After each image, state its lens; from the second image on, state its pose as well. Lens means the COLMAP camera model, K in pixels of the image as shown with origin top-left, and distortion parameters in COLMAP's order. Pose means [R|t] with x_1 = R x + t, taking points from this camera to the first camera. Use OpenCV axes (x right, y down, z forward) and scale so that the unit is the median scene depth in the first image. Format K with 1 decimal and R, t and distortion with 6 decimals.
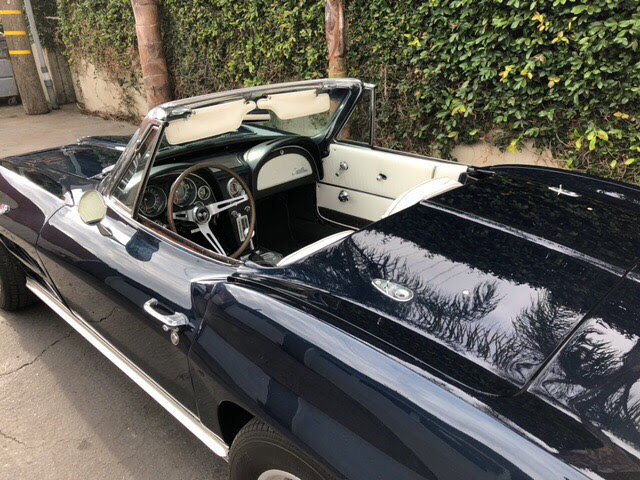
lens RADIAL K [[524.7, 0, 320.9], [0, 524.7, 230.9], [0, 0, 1]] dist [0.016834, 0.004543]
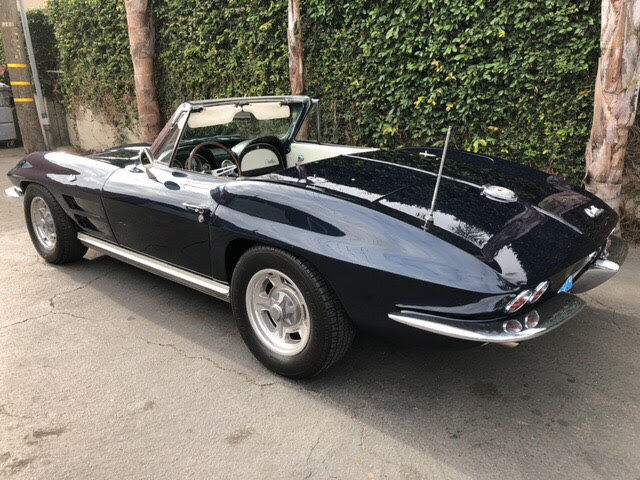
lens RADIAL K [[524.7, 0, 317.2], [0, 524.7, 235.4], [0, 0, 1]] dist [0.016834, 0.004543]
pose [[0.998770, -0.008409, 0.048871, 0.012872], [0.013262, 0.994915, -0.099843, 0.181214], [-0.047782, 0.100368, 0.993802, -0.325695]]
